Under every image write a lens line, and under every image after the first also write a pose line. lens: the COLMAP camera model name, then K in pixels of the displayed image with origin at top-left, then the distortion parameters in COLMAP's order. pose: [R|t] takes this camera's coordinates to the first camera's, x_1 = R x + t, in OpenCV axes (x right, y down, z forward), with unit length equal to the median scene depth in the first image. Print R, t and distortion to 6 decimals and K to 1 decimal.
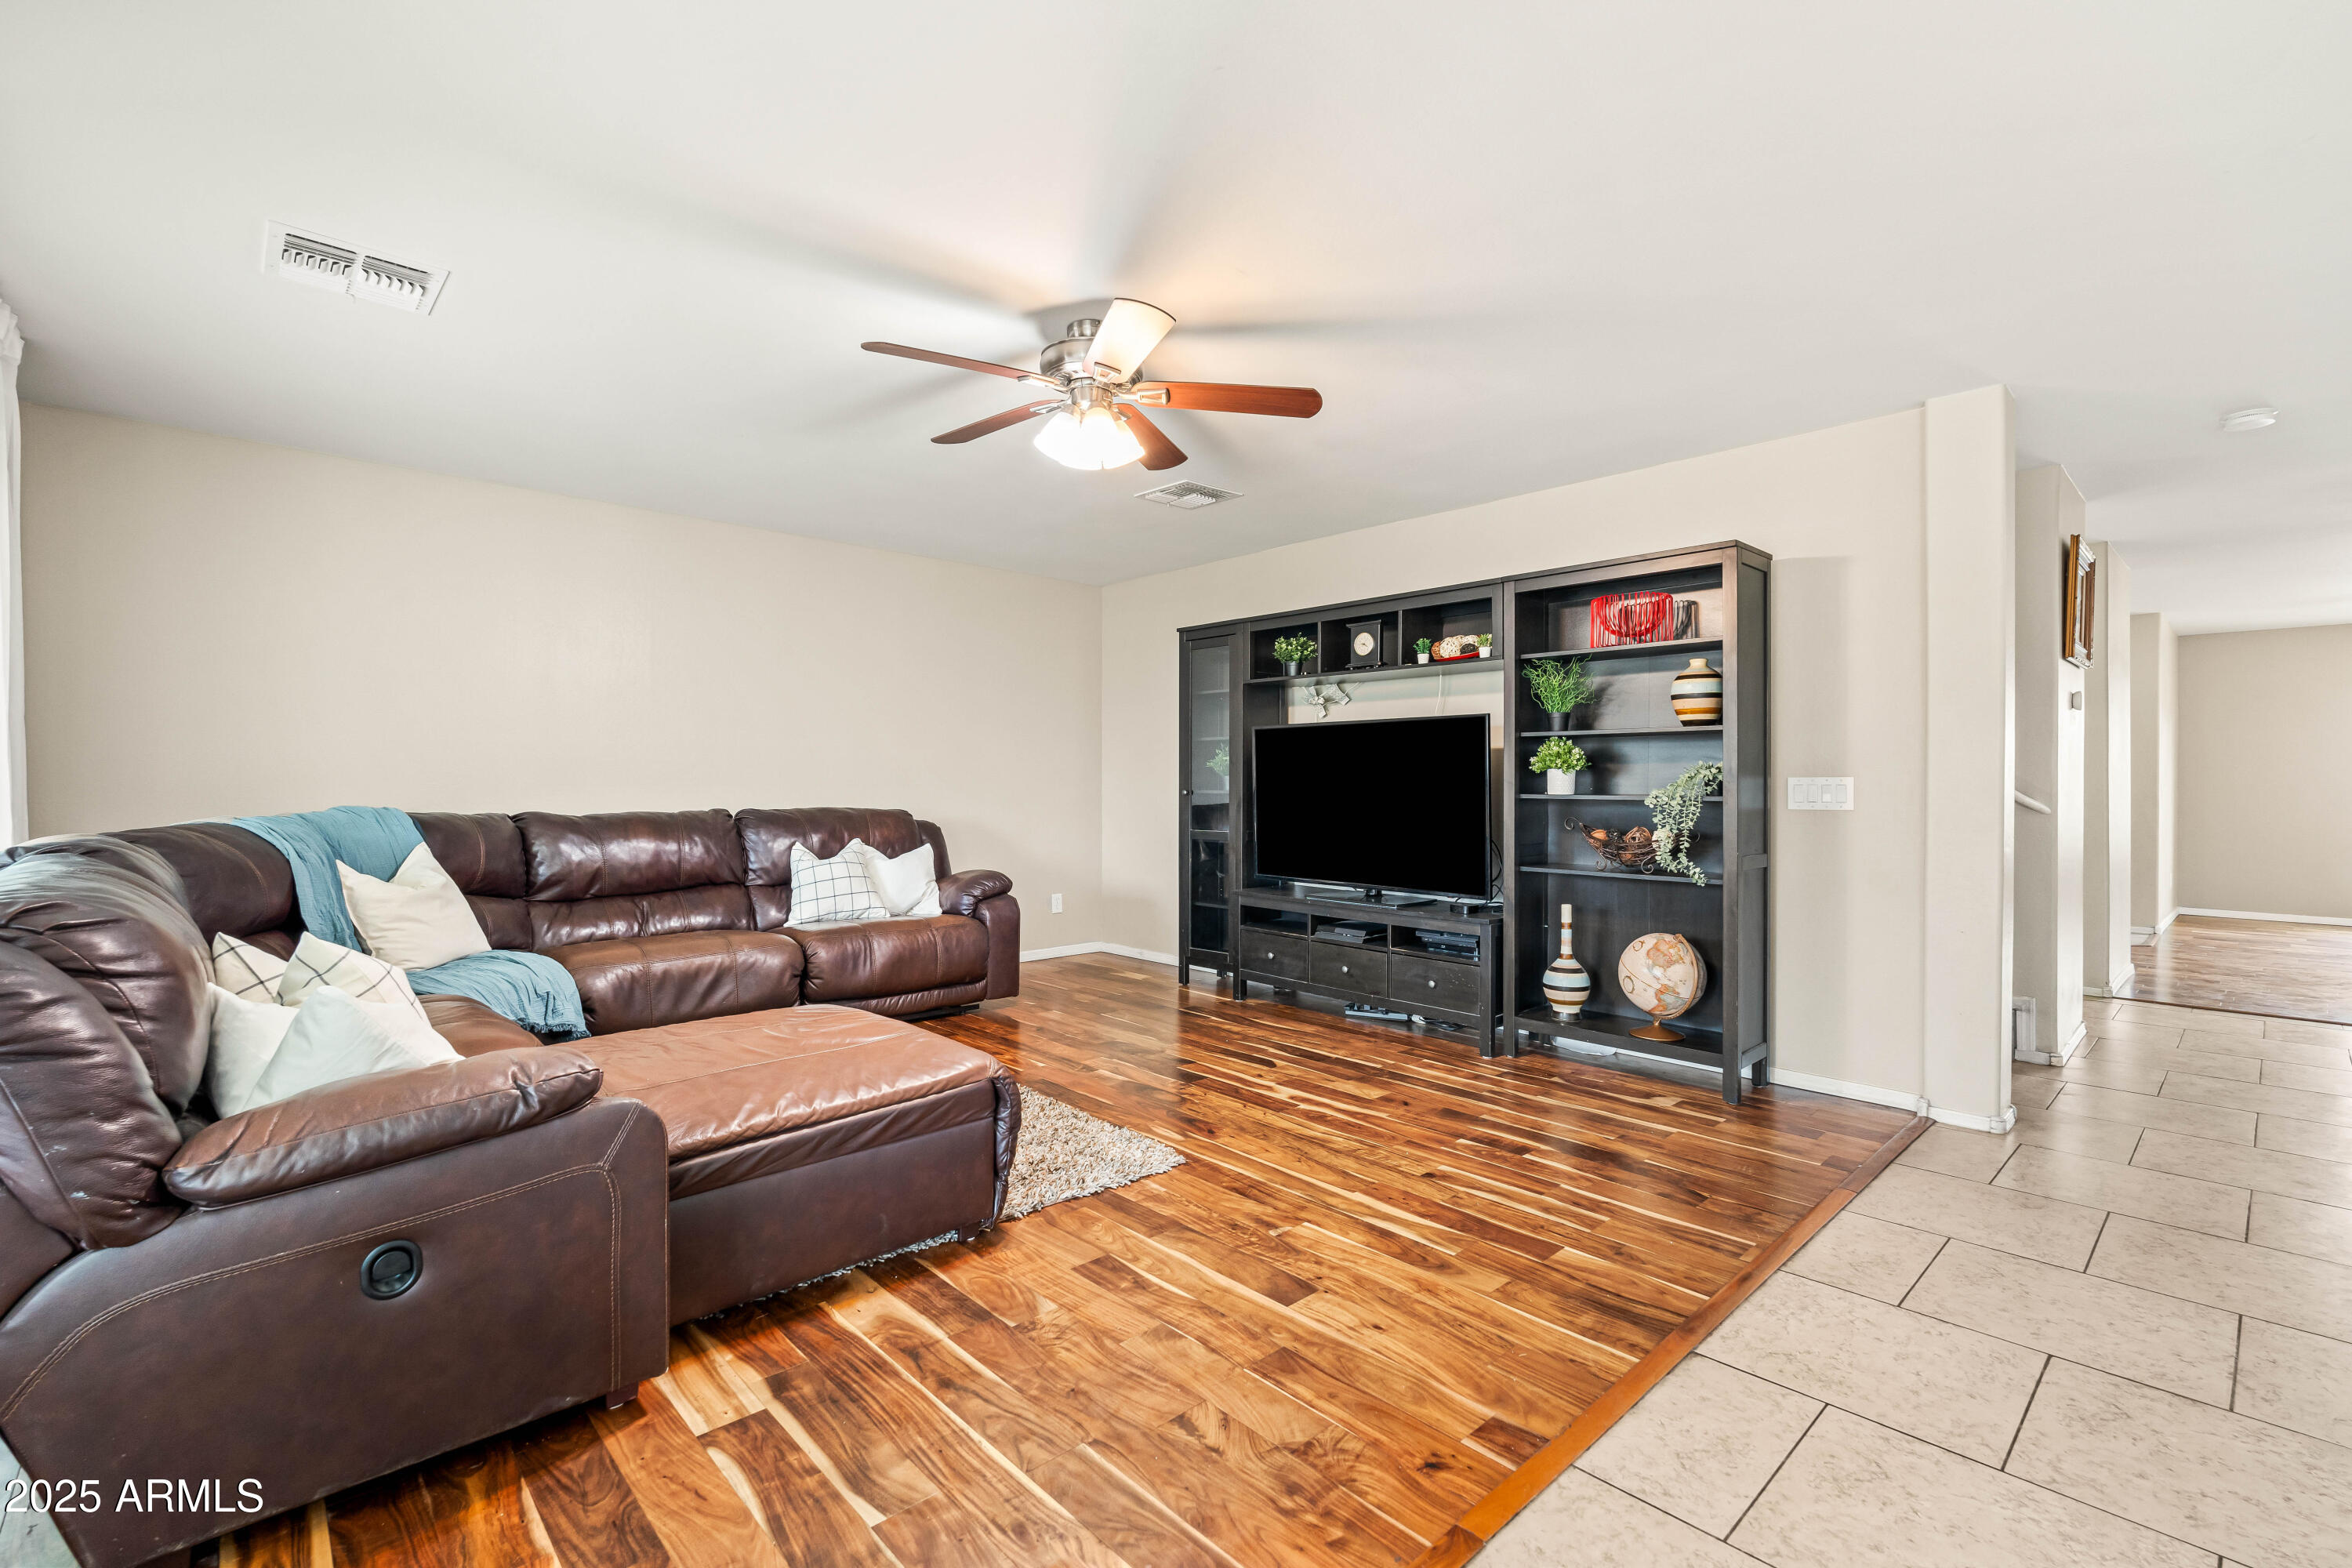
lens RADIAL K [[1031.1, 0, 1176.0], [0, 1031.1, 784.0], [0, 0, 1]] dist [0.001742, 0.000131]
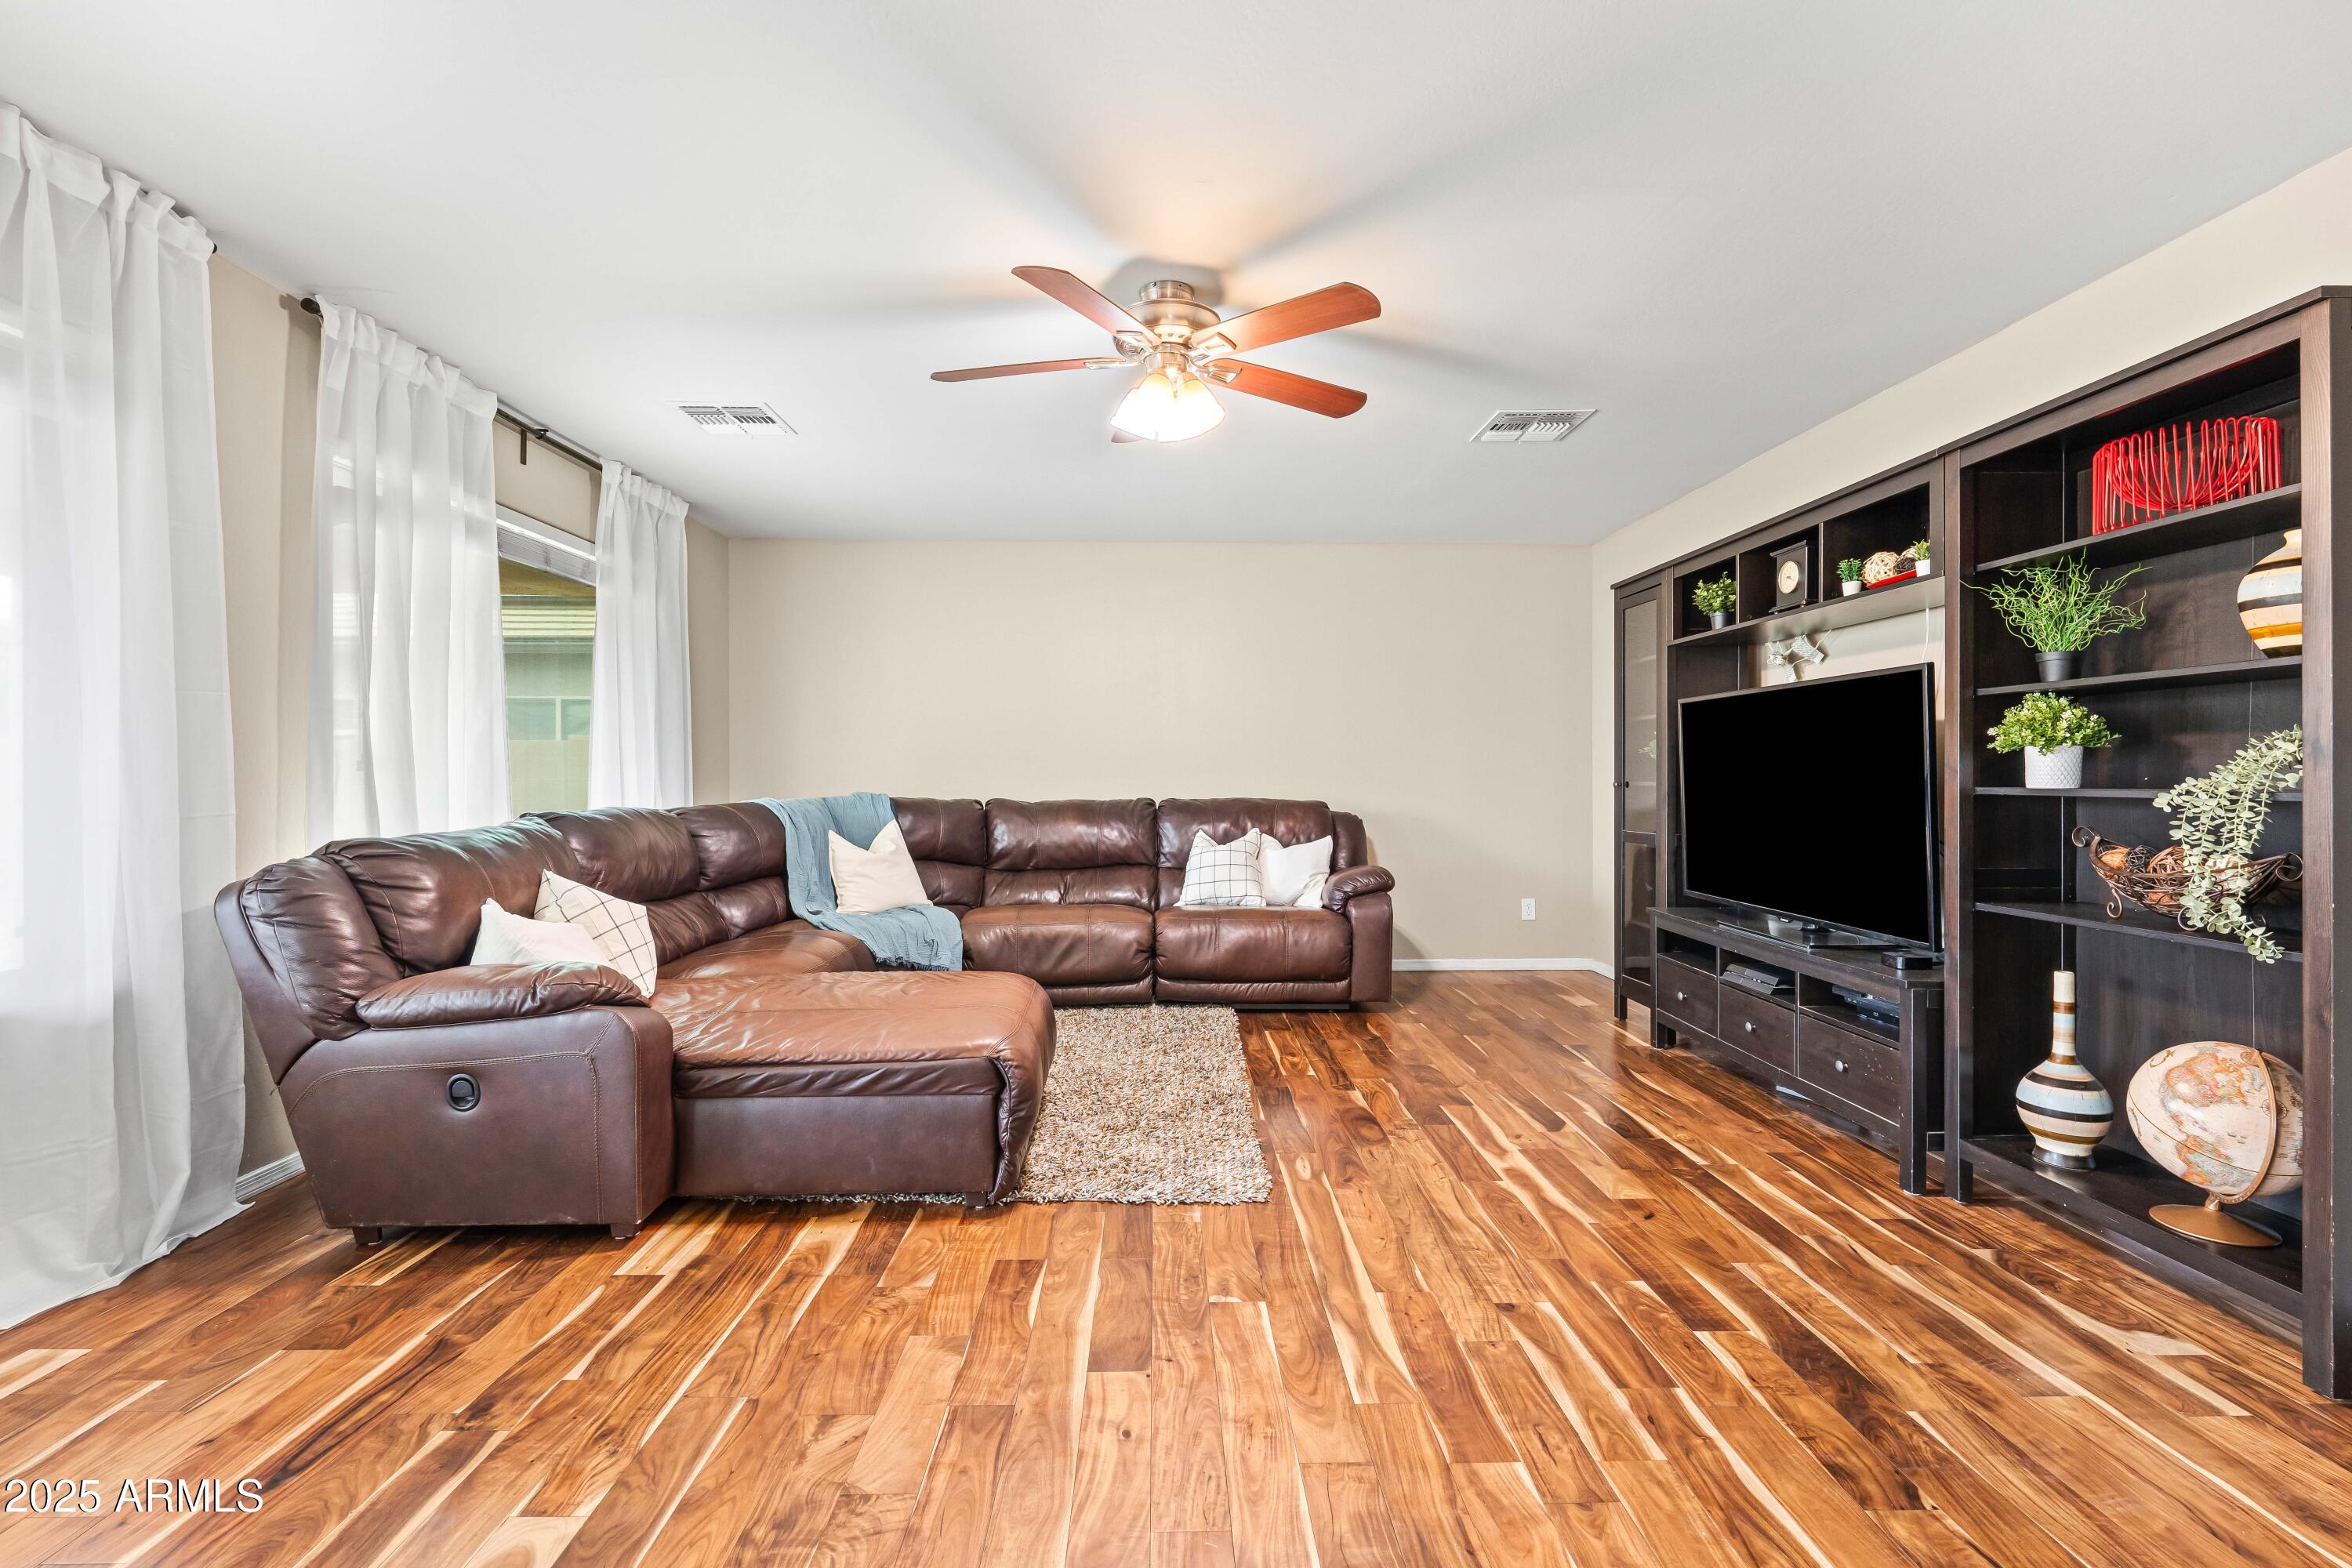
lens RADIAL K [[1030.6, 0, 1176.0], [0, 1030.6, 784.0], [0, 0, 1]] dist [-0.000417, -0.000314]
pose [[0.747578, 0.001650, -0.664172, 0.397710], [0.002533, 0.999983, 0.005335, 0.003128], [0.664169, -0.005670, 0.747561, 0.215460]]
